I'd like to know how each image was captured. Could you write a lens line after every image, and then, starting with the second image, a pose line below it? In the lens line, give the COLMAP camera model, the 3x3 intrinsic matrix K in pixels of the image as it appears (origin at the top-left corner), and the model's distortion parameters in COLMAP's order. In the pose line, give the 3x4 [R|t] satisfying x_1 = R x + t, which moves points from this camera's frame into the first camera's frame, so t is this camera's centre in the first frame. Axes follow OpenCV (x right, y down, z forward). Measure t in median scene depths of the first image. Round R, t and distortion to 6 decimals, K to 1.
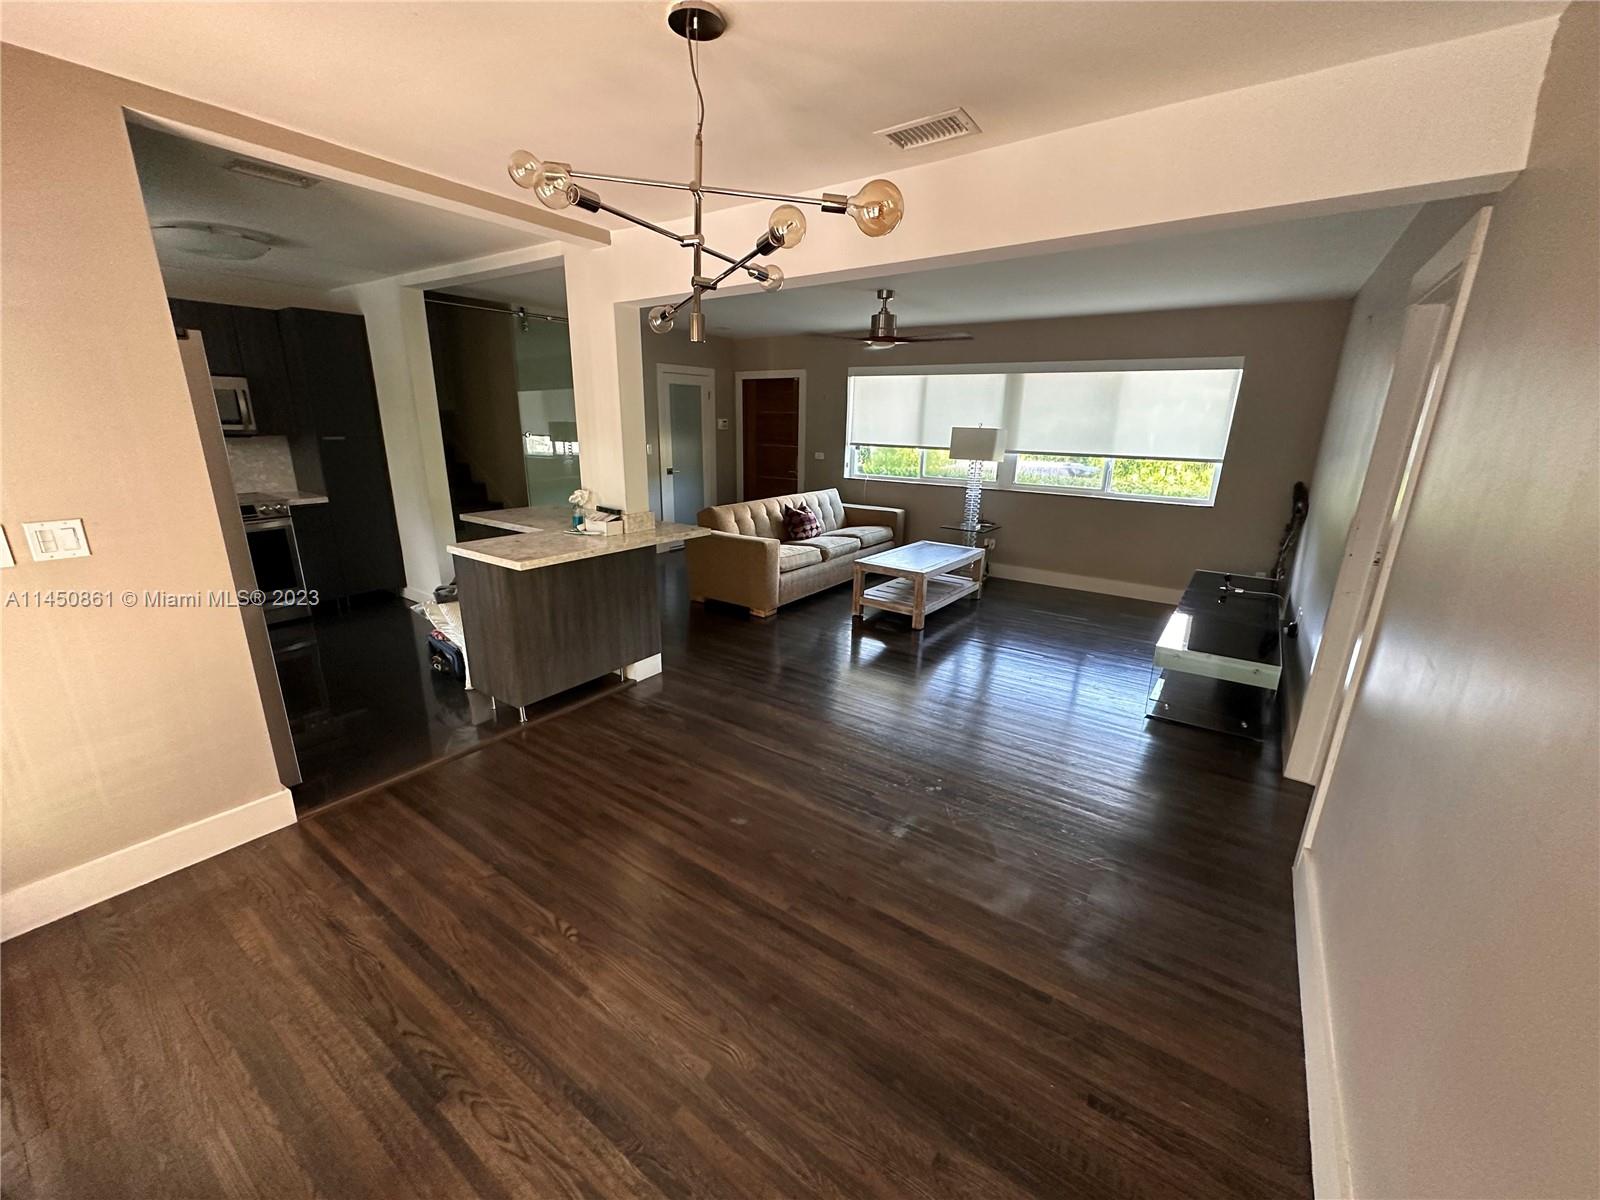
lens RADIAL K [[638.2, 0, 800.4], [0, 638.2, 597.9], [0, 0, 1]] dist [-0.000113, 0.000164]
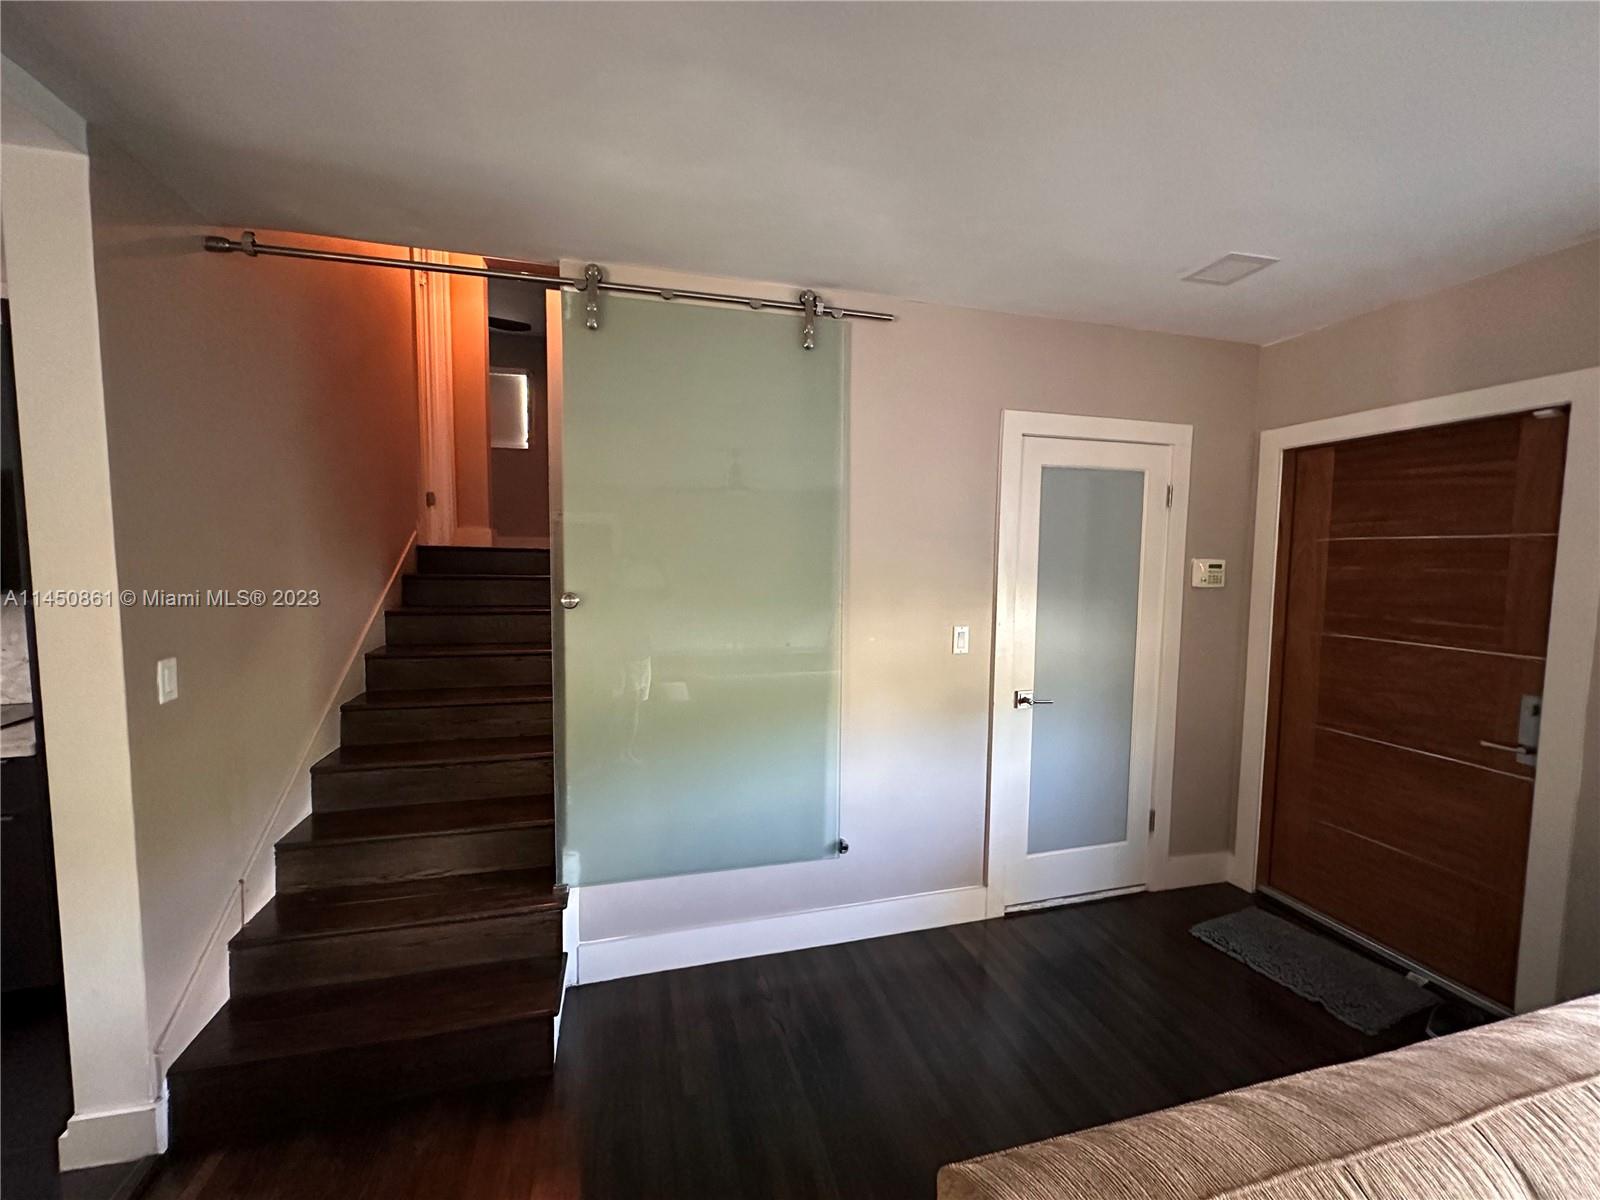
lens RADIAL K [[638.2, 0, 795.4], [0, 638.2, 603.8], [0, 0, 1]] dist [-0.000113, 0.000164]
pose [[0.770998, 0.043287, -0.635364, -0.074780], [-0.177337, 0.972818, -0.148917, -0.168110], [0.611648, 0.227489, 0.757718, 0.616482]]
